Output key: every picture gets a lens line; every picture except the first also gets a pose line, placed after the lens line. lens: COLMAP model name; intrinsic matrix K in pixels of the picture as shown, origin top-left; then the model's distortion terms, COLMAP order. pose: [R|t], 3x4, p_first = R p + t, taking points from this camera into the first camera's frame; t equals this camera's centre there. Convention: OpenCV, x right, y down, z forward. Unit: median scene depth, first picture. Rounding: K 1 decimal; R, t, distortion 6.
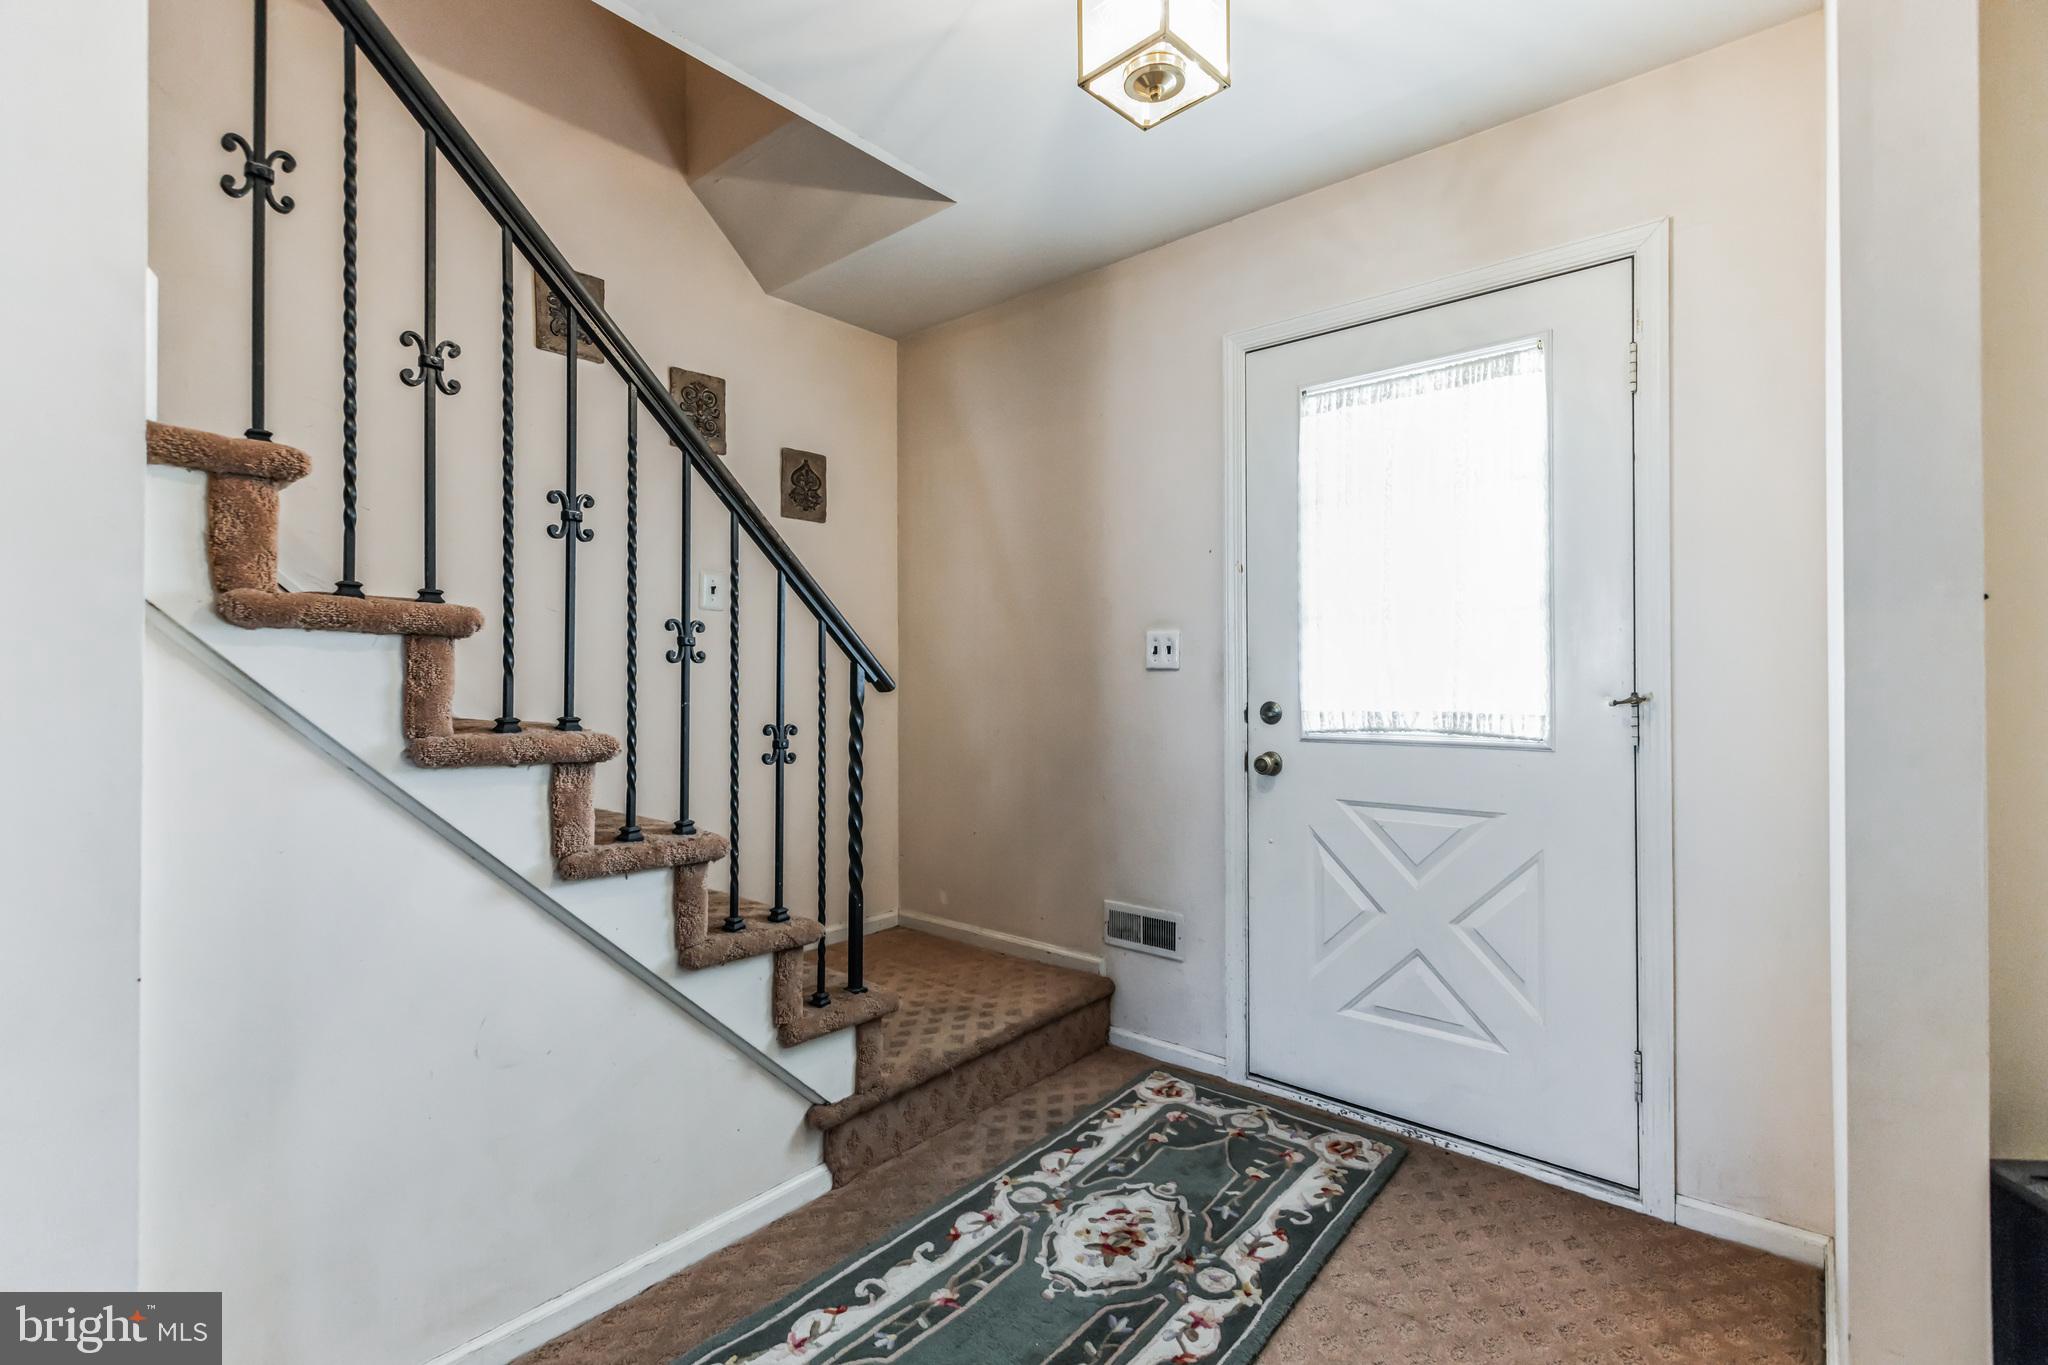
lens RADIAL K [[915.2, 0, 1031.0], [0, 915.2, 671.0], [0, 0, 1]] dist [-0.000153, -0.000289]
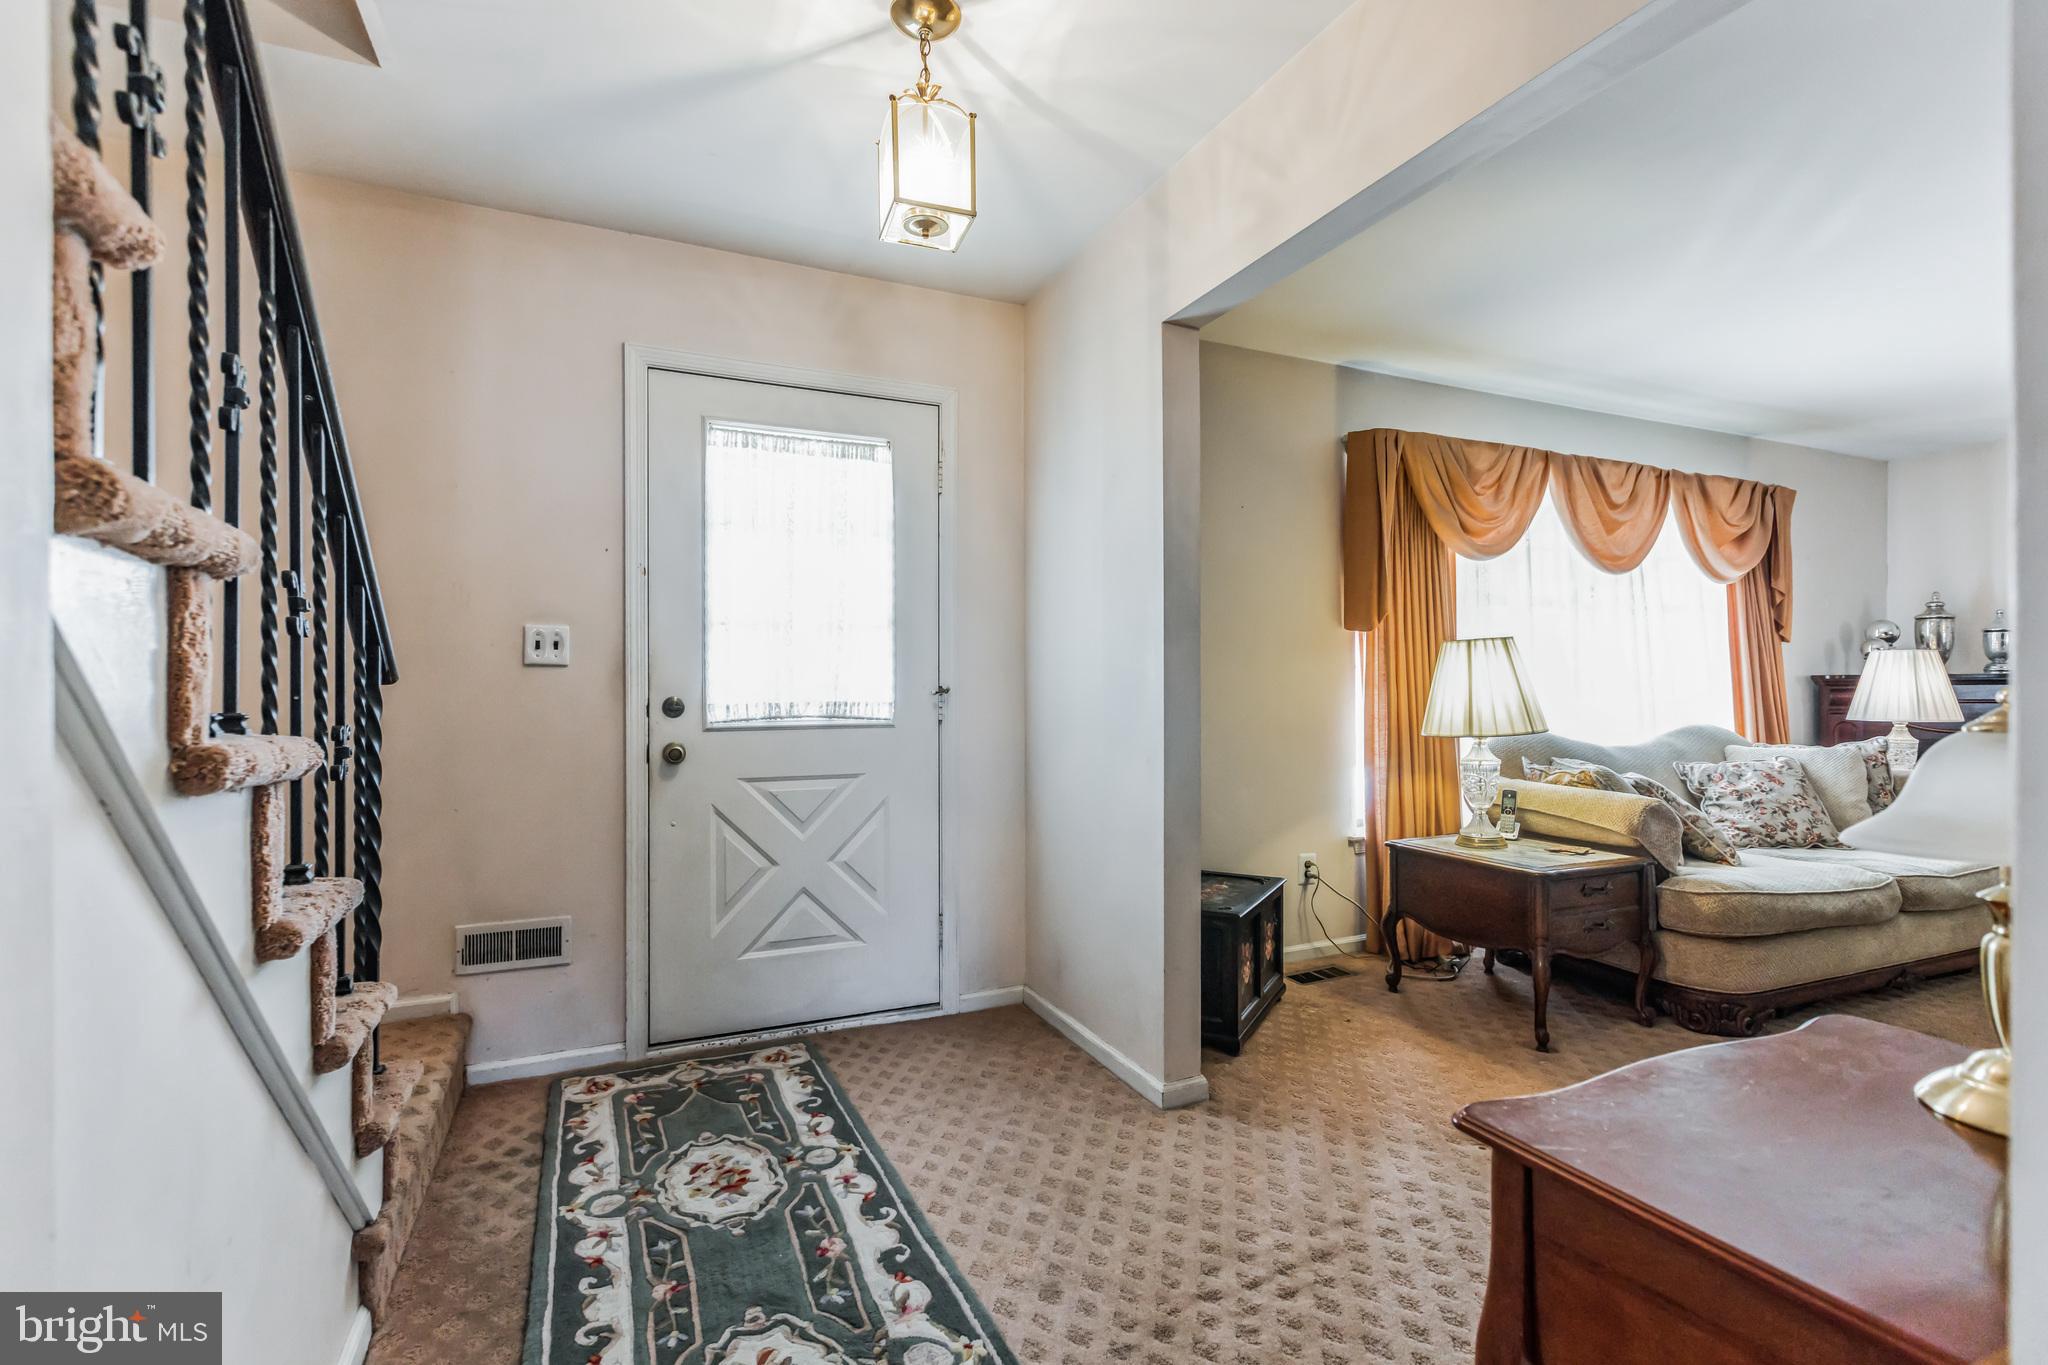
lens RADIAL K [[915.2, 0, 1033.4], [0, 915.2, 688.8], [0, 0, 1]] dist [-0.000153, -0.000289]
pose [[0.432251, -0.001328, 0.901752, -0.625761], [-0.009024, 0.999942, 0.005798, 0.016030], [-0.901708, -0.010644, 0.432214, 0.164862]]
